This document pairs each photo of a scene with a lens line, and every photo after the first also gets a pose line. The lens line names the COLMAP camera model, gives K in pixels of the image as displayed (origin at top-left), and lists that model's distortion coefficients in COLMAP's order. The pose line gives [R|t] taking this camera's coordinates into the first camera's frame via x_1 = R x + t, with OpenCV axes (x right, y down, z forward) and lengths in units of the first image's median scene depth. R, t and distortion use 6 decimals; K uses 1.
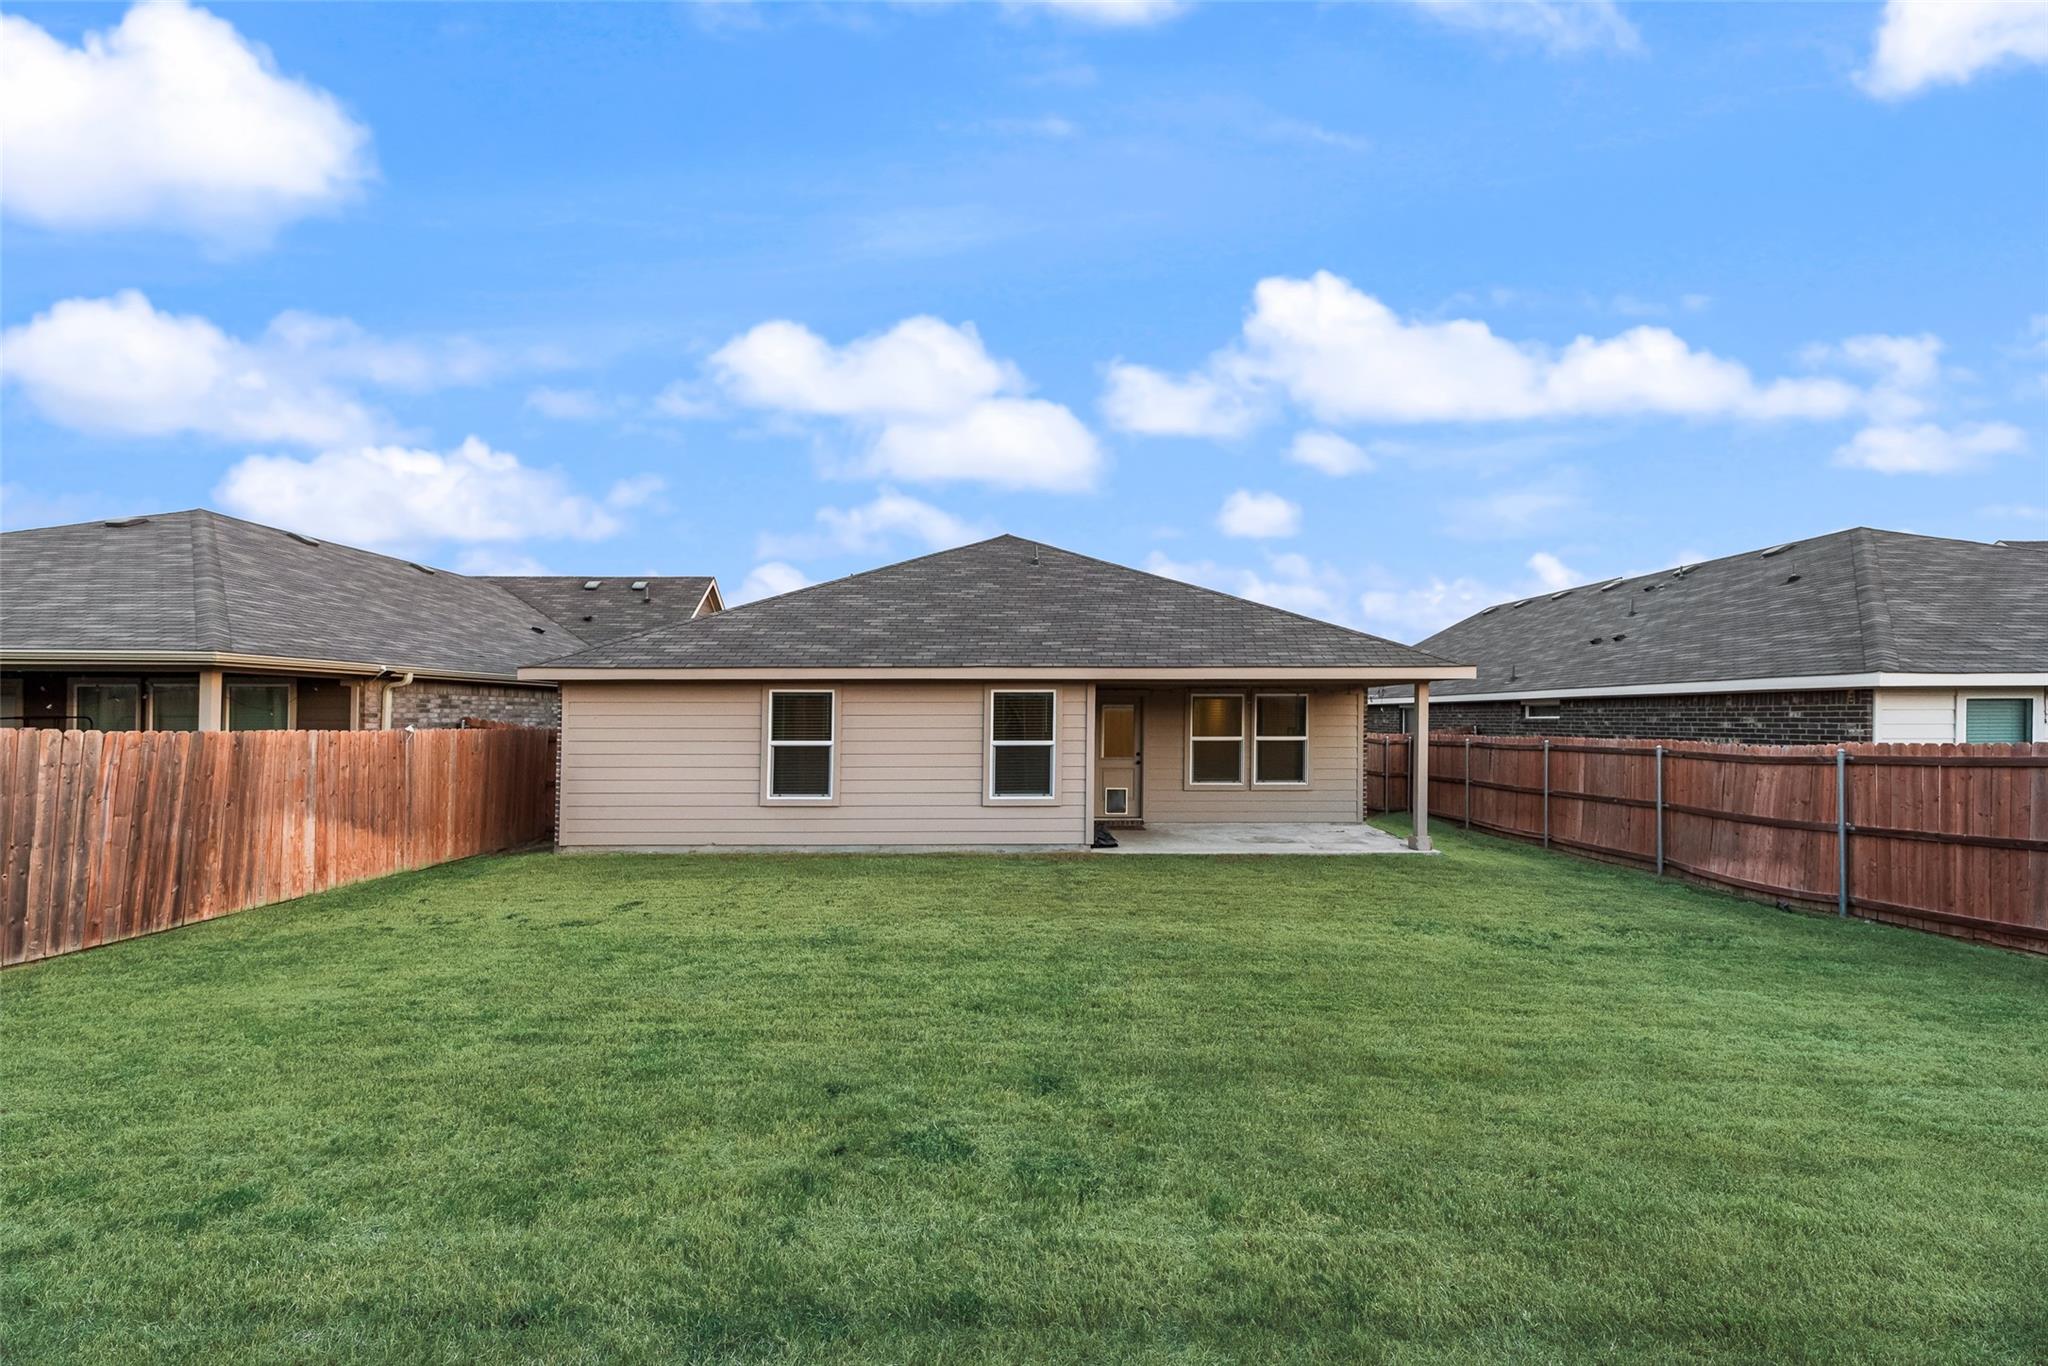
lens RADIAL K [[821.1, 0, 1021.6], [0, 821.1, 695.2], [0, 0, 1]] dist [-0.000398, -0.000245]
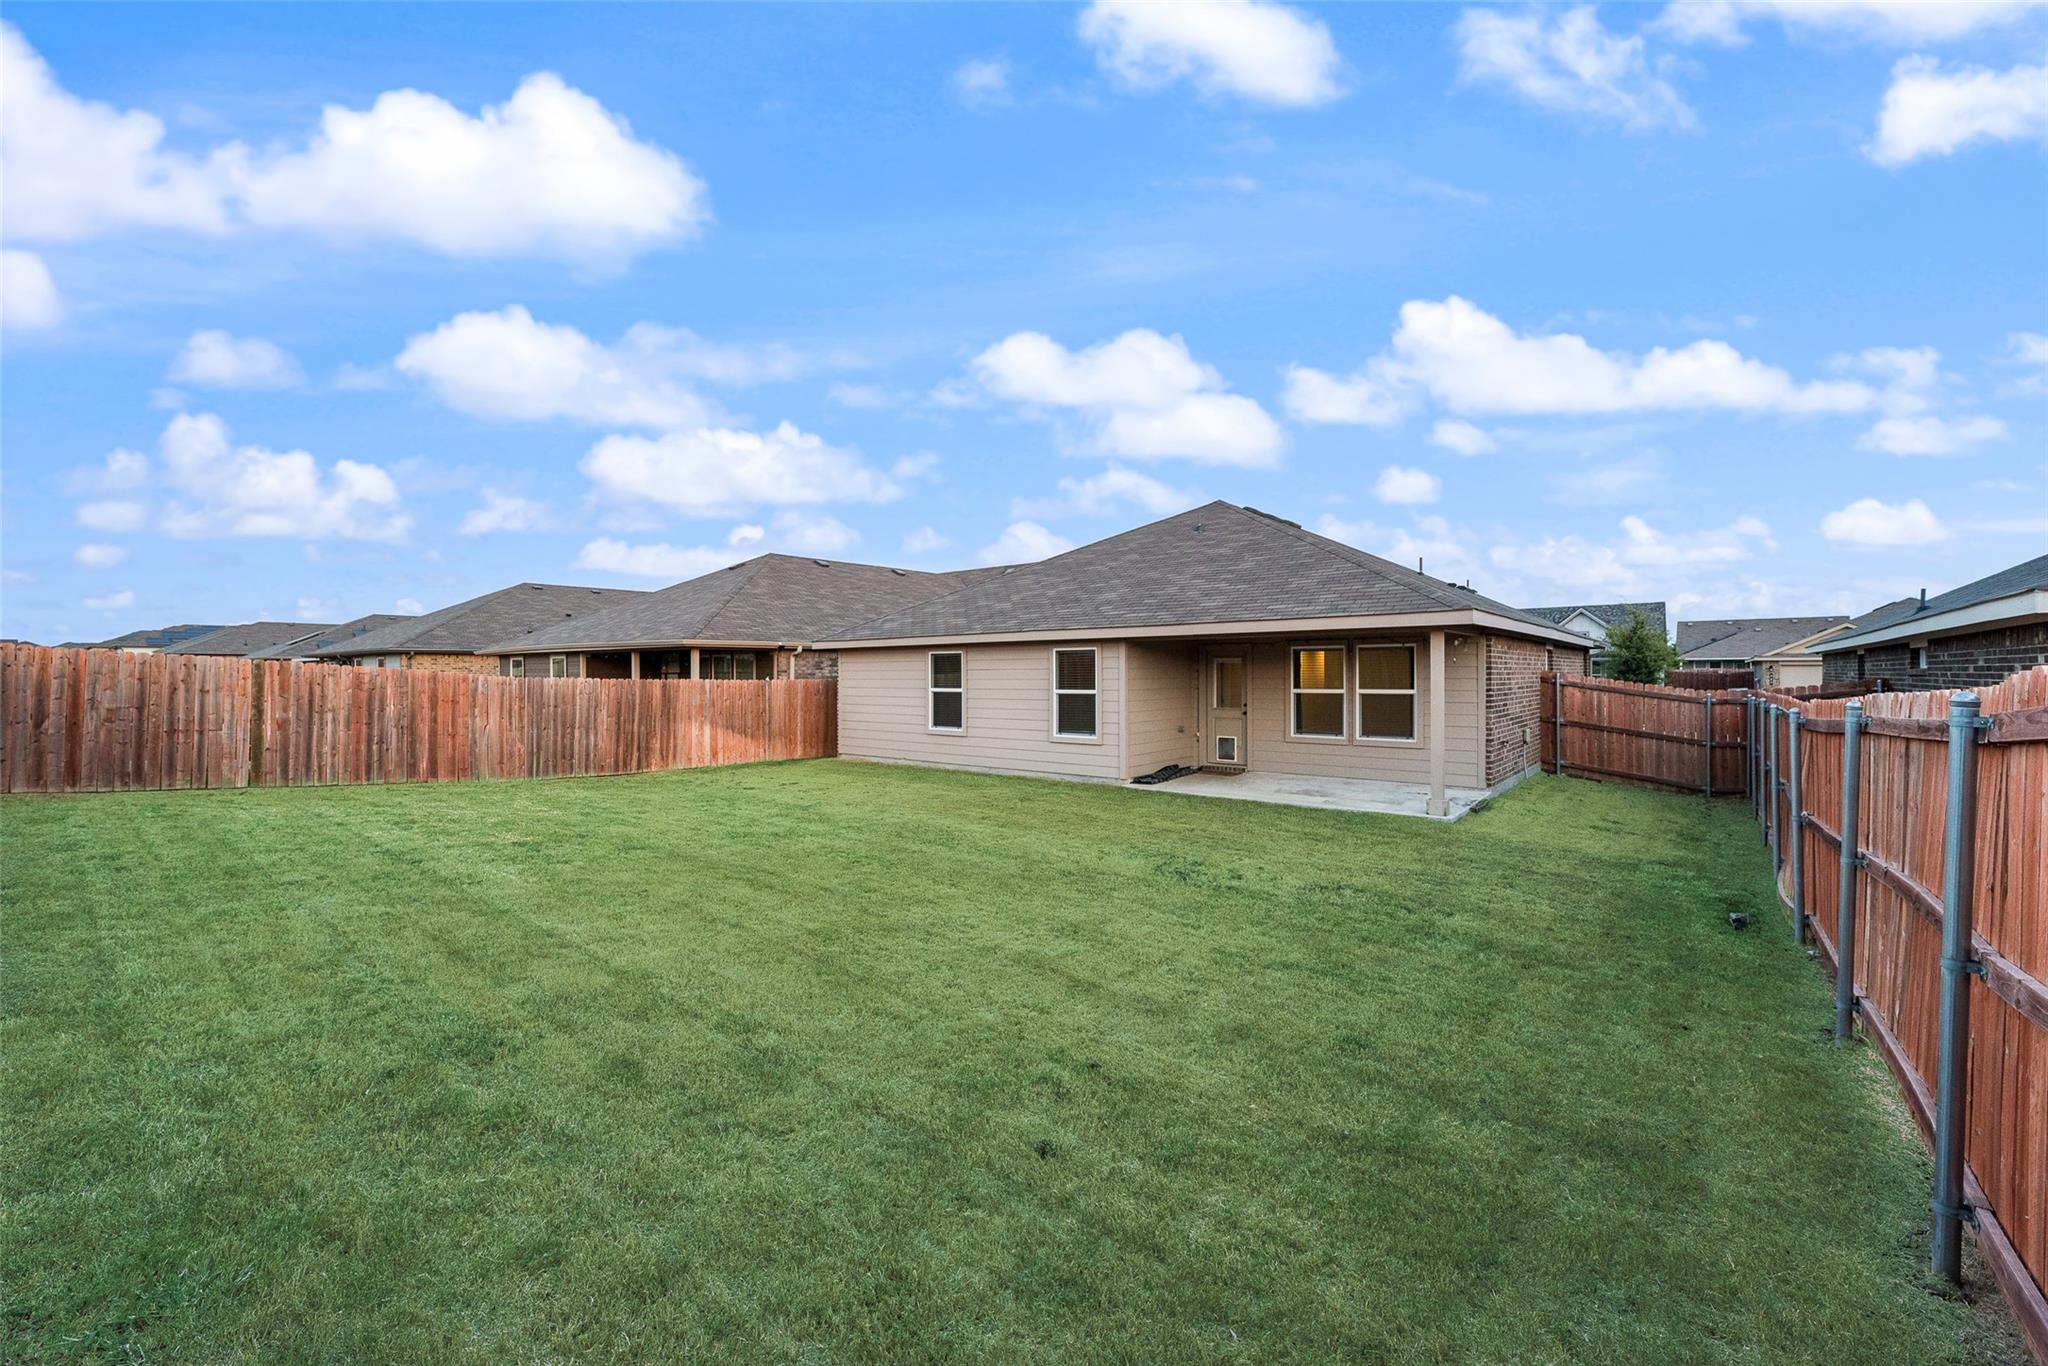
lens RADIAL K [[829.4, 0, 1025.2], [0, 829.4, 675.5], [0, 0, 1]] dist [0.005958, -0.000110]
pose [[0.759477, -0.001486, -0.650533, 0.741686], [0.022923, 0.999438, 0.024479, 0.002490], [0.650130, -0.033503, 0.759084, 0.020511]]
